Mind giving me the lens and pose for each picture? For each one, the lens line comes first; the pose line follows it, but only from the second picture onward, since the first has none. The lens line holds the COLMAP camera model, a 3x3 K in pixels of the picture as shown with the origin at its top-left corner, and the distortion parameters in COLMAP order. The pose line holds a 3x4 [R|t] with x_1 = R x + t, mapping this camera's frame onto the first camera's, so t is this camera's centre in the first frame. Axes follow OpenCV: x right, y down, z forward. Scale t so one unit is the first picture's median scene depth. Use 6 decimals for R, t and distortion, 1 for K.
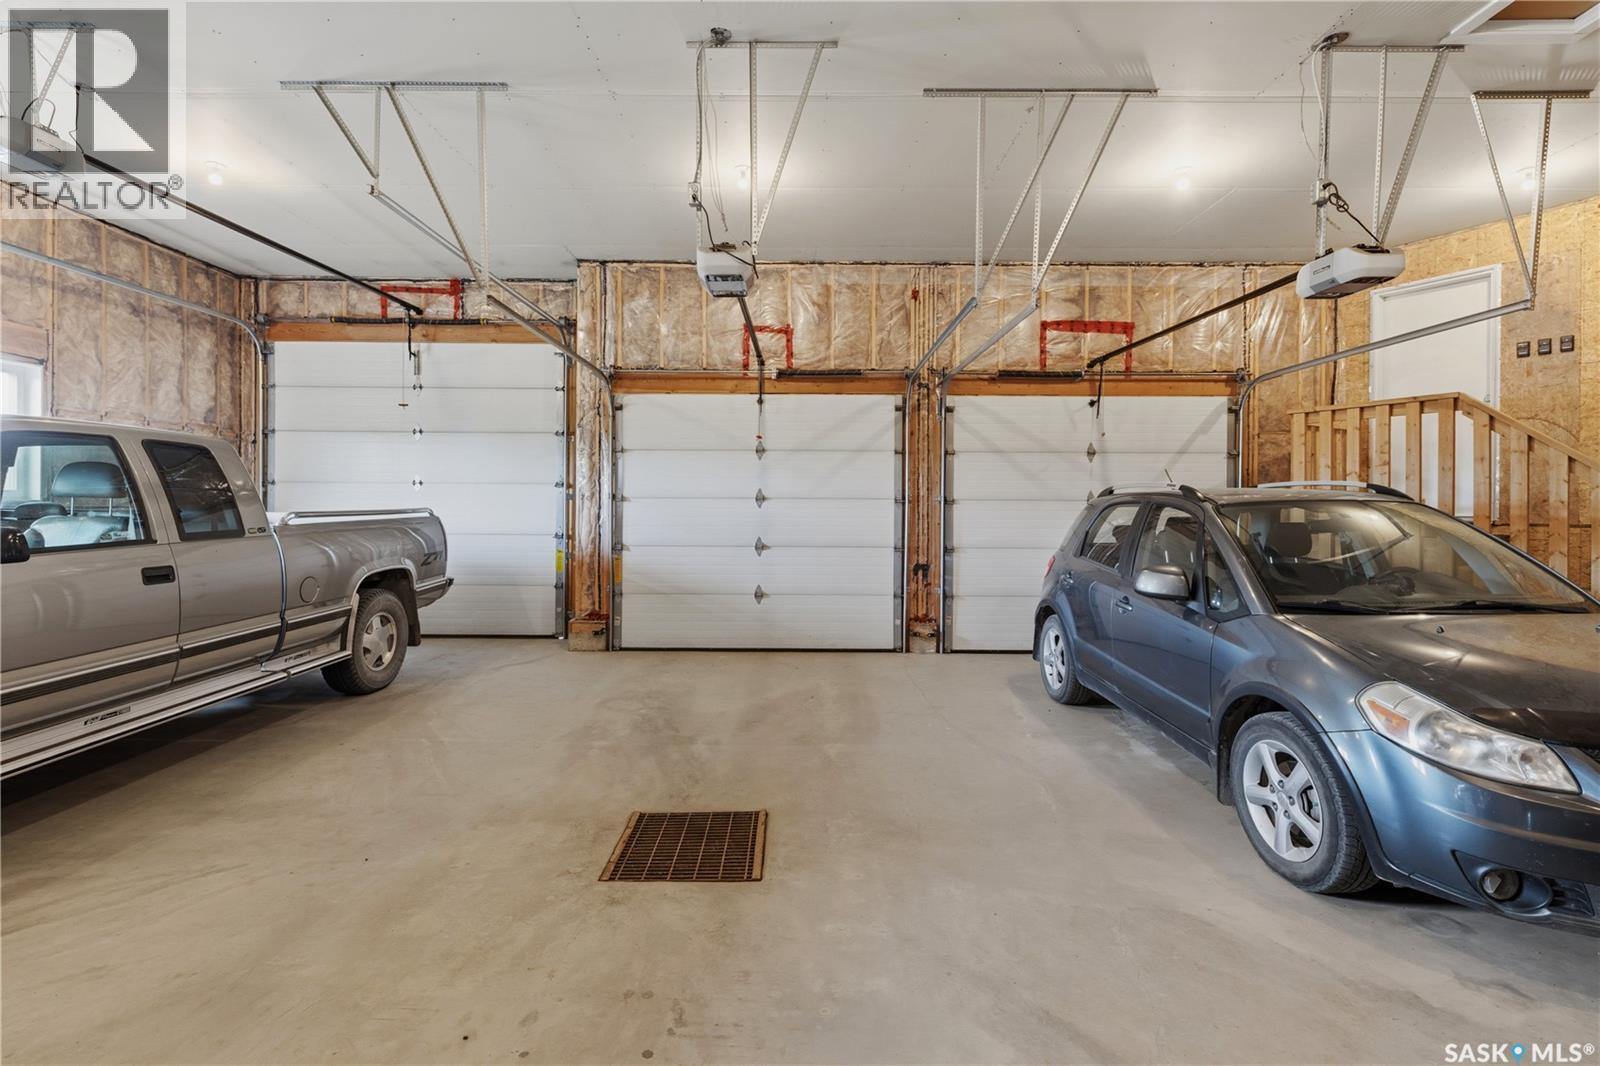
lens RADIAL K [[730.0, 0, 792.8], [0, 730.0, 499.5], [0, 0, 1]] dist [0.018320, -0.007378]
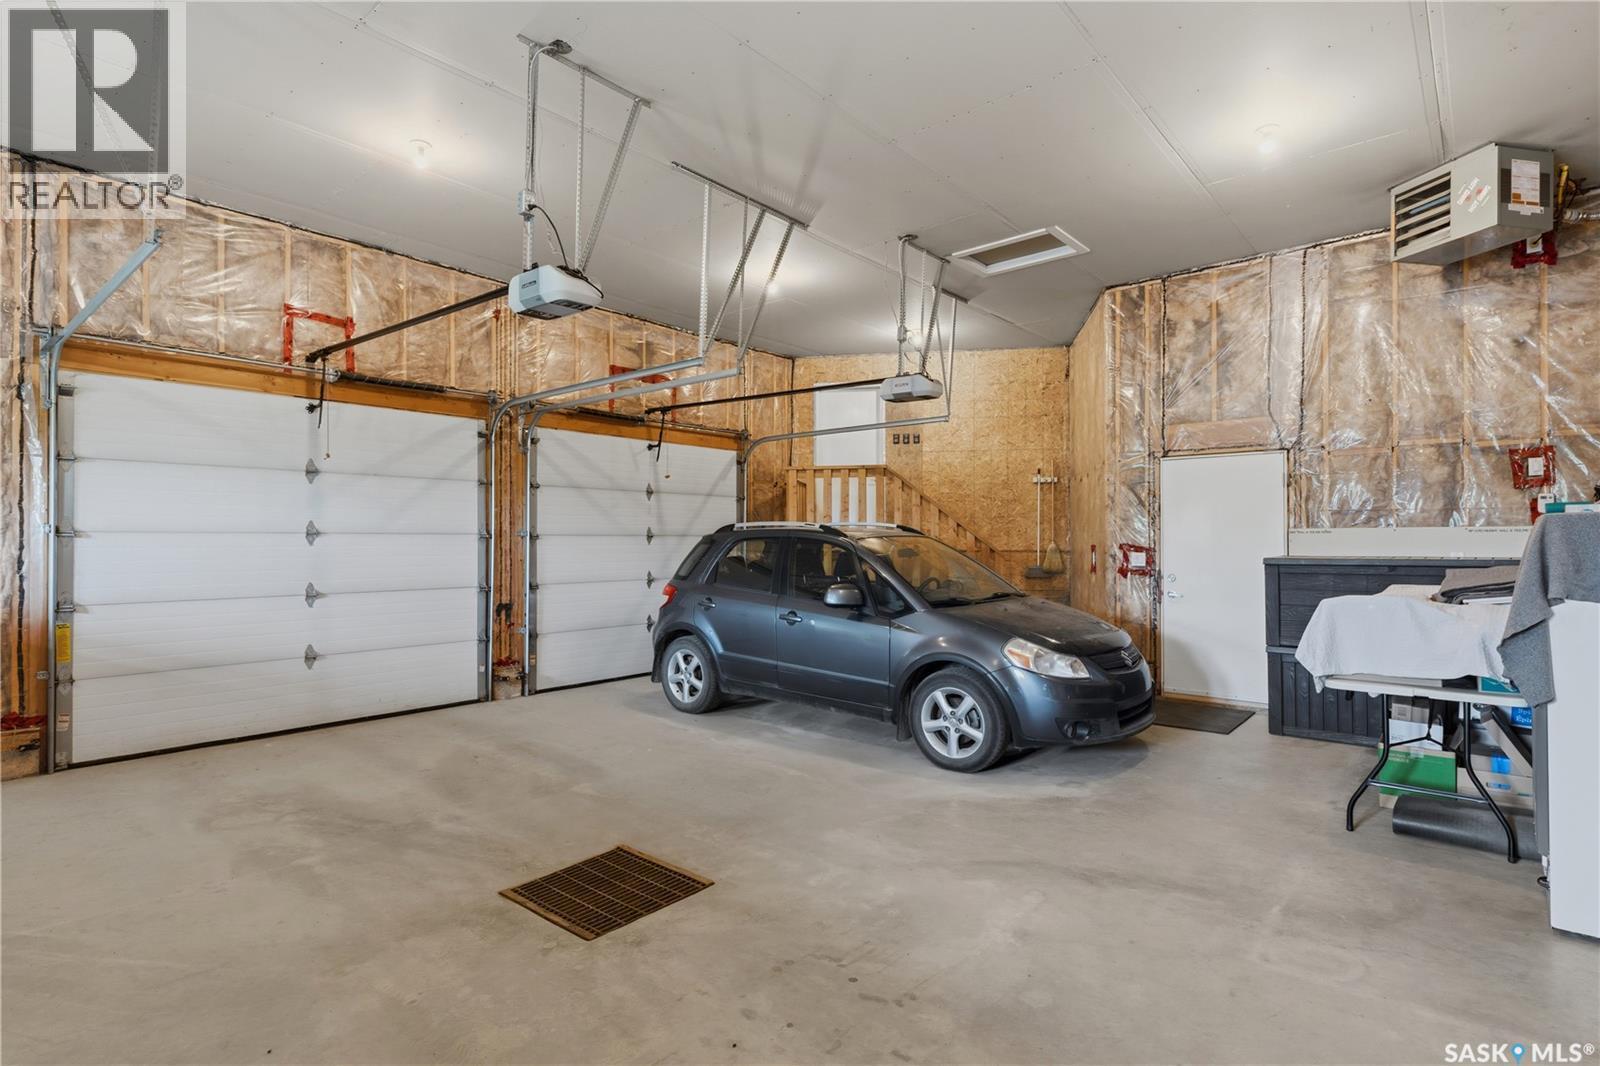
lens RADIAL K [[804.4, 0, 795.2], [0, 804.4, 526.4], [0, 0, 1]] dist [0.019832, -0.015305]
pose [[0.645549, 0.007484, 0.763682, -0.376360], [-0.002397, 0.999967, -0.007773, -0.003291], [-0.763715, 0.003187, 0.645546, 0.051277]]
